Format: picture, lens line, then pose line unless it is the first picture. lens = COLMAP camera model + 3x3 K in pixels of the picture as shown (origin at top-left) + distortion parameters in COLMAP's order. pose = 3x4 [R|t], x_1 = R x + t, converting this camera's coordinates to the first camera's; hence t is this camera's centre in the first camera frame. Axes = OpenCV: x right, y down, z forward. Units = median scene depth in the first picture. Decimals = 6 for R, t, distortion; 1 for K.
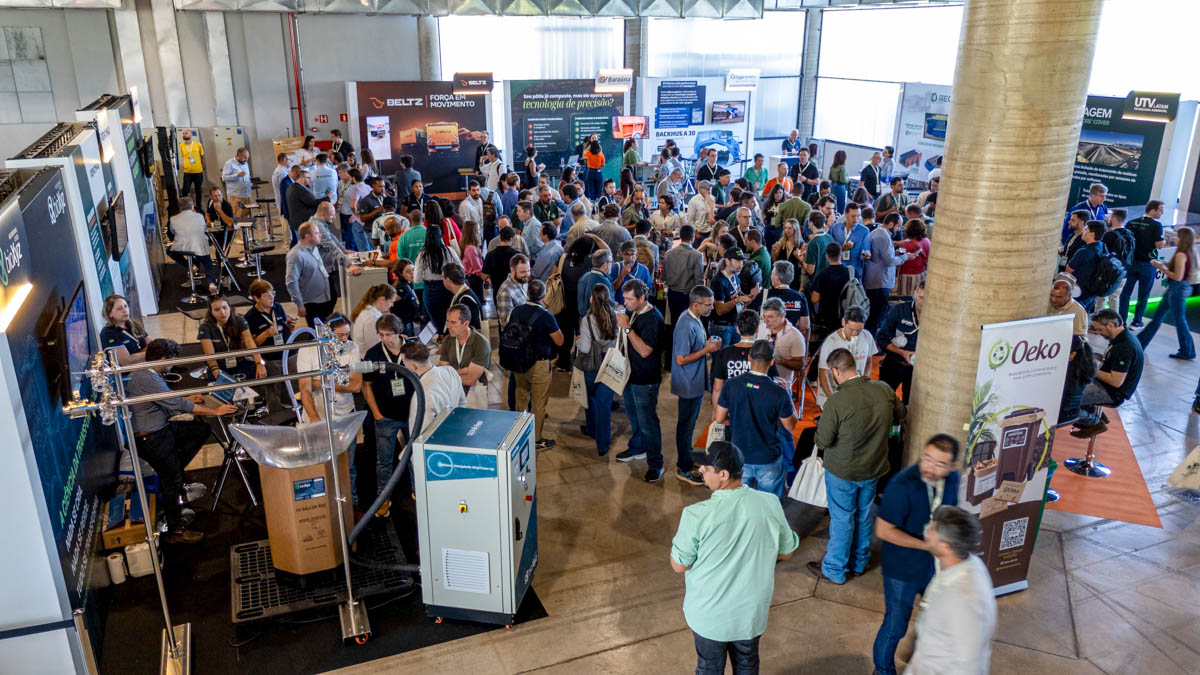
lens RADIAL K [[860.3, 0, 596.8], [0, 860.3, 340.1], [0, 0, 1]] dist [0.038586, -0.039779]
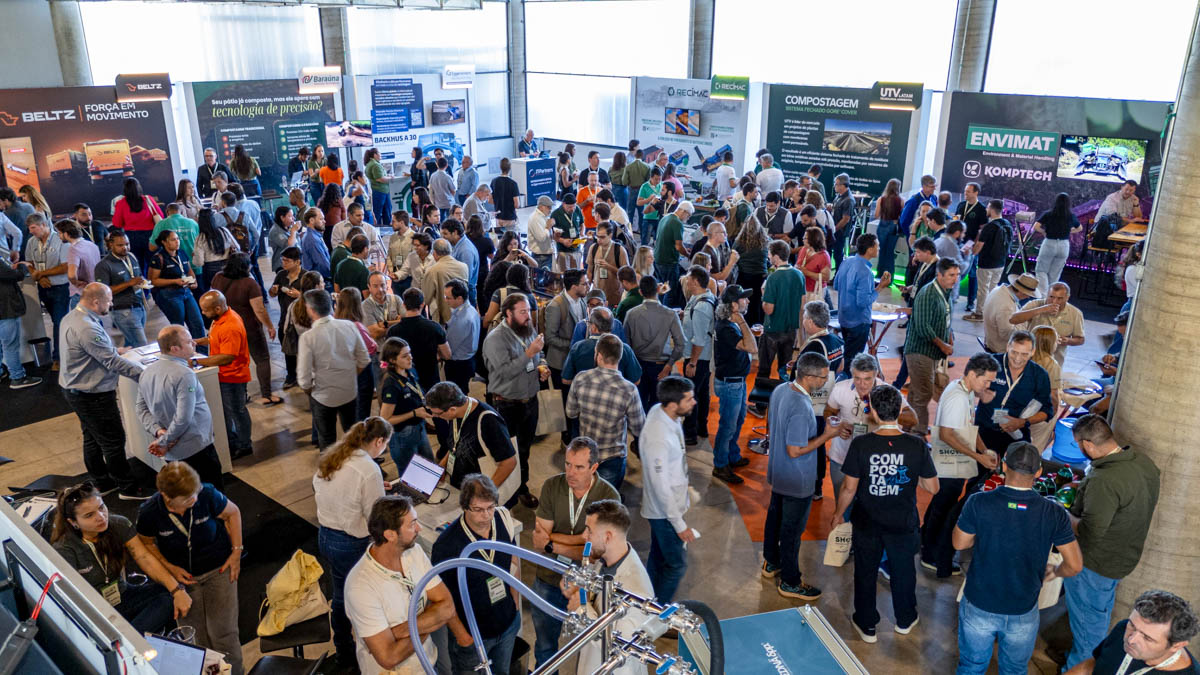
lens RADIAL K [[860.3, 0, 604.9], [0, 860.3, 334.8], [0, 0, 1]] dist [0.038586, -0.039779]
pose [[0.903901, -0.141661, 0.403603, -0.109454], [0.140651, 0.989532, 0.032318, -0.043416], [-0.403956, 0.027555, 0.914363, 0.123211]]
